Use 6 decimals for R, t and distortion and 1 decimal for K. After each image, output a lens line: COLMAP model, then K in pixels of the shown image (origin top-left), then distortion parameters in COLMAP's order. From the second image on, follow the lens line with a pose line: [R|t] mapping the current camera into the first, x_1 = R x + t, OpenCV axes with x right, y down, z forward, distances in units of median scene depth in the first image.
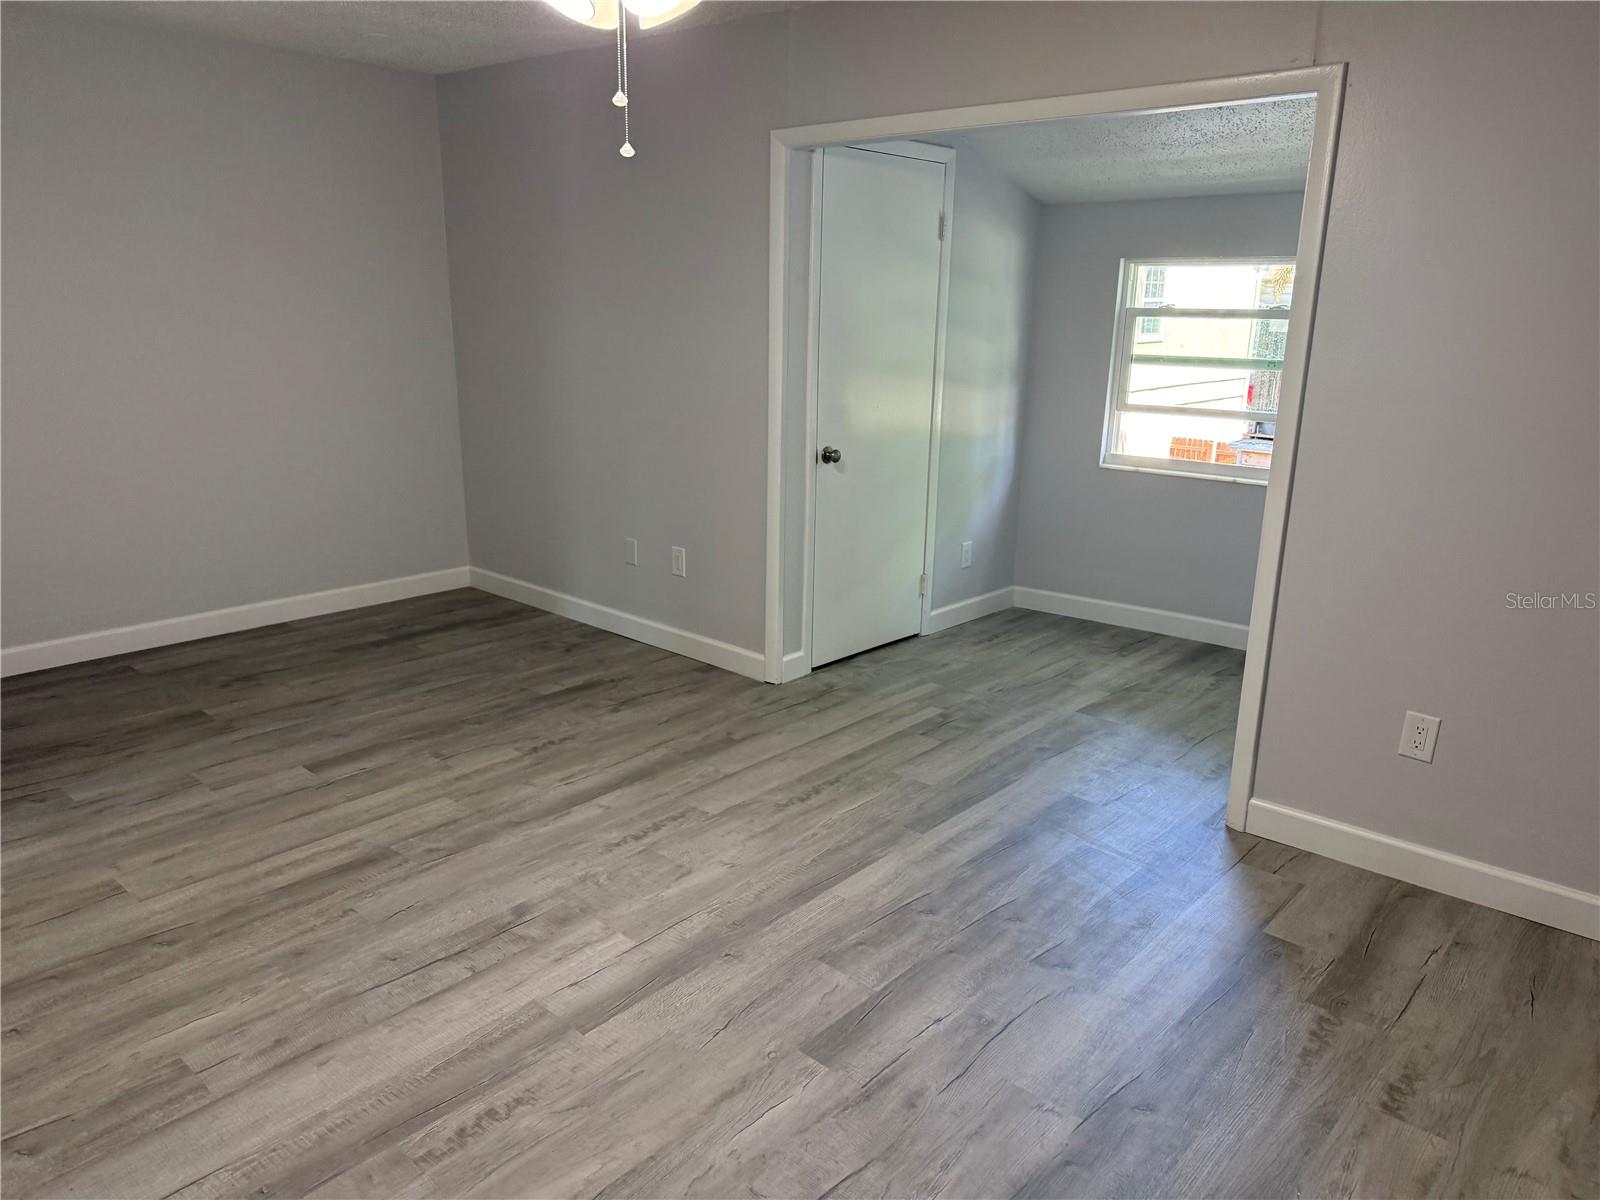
lens RADIAL K [[1124.9, 0, 797.6], [0, 1124.9, 592.3], [0, 0, 1]] dist [-0.022868, -0.031380]
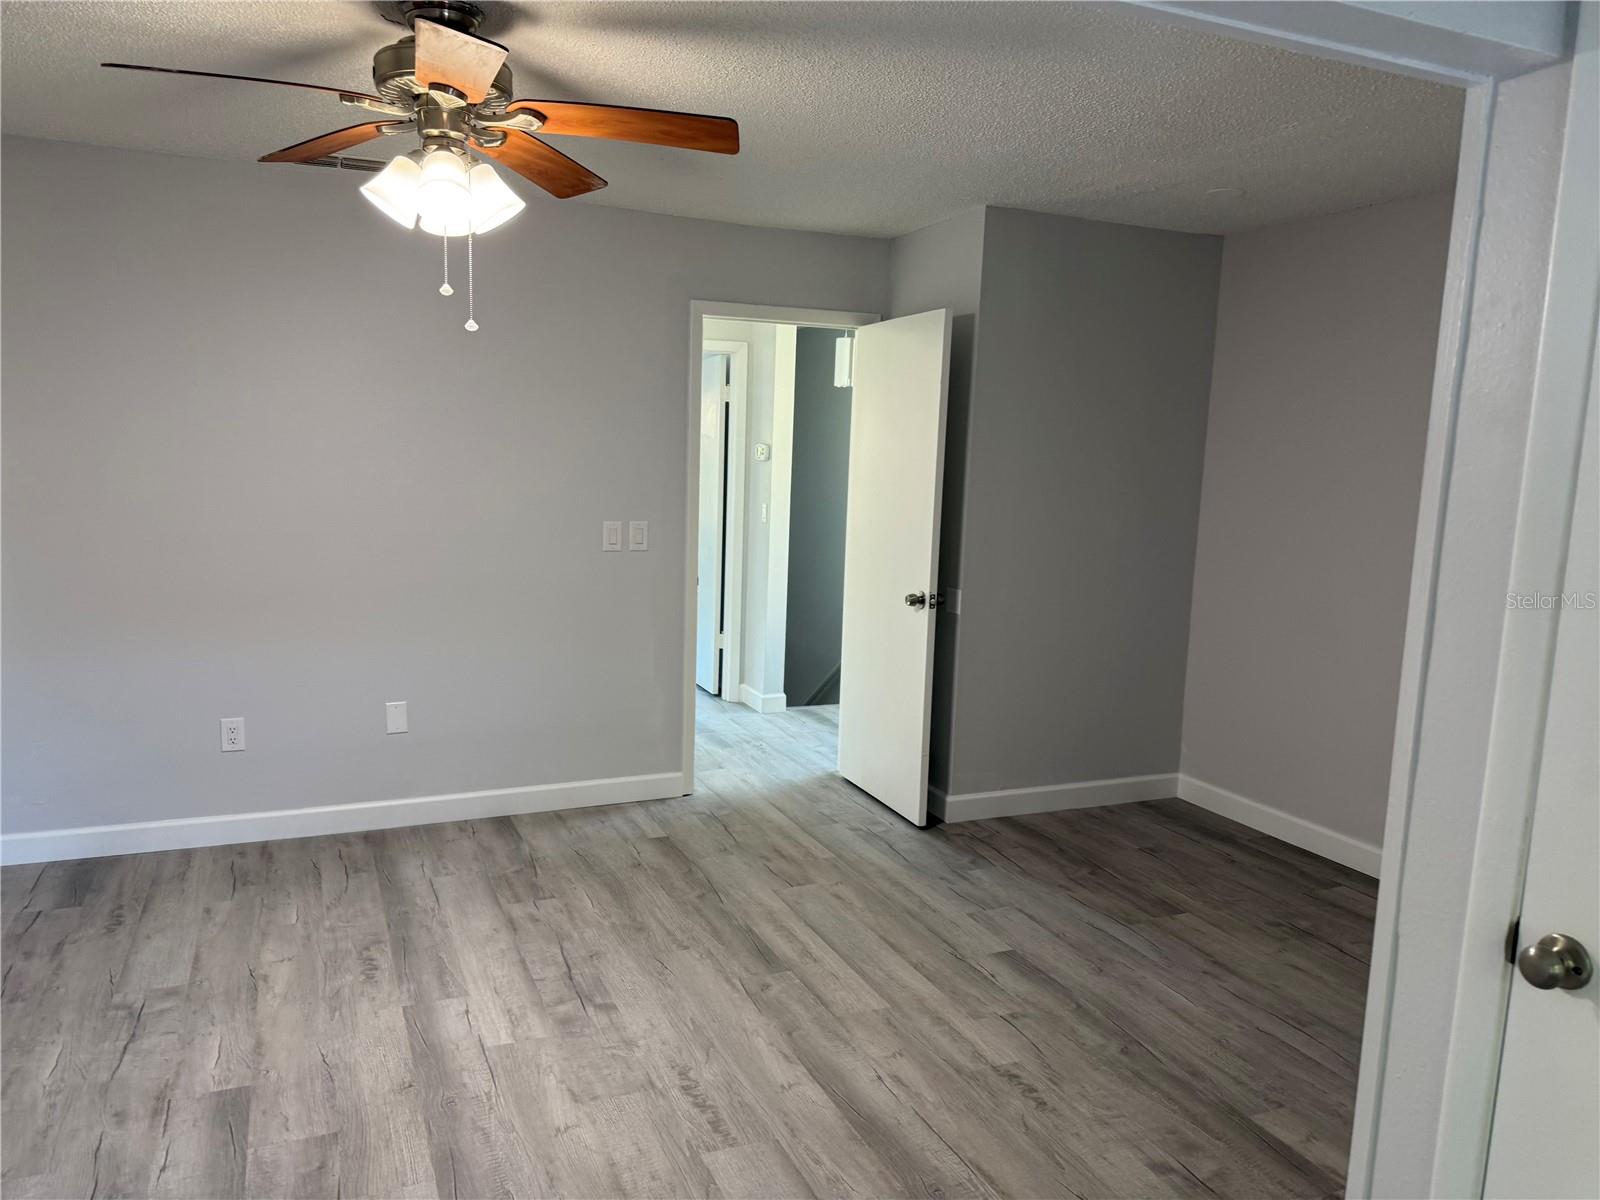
lens RADIAL K [[1124.9, 0, 807.0], [0, 1124.9, 606.2], [0, 0, 1]] dist [-0.022868, -0.031380]
pose [[-0.405499, 0.086488, -0.909995, 0.589595], [-0.282720, 0.934835, 0.214831, -0.342442], [0.869276, 0.344388, -0.354623, 1.371619]]
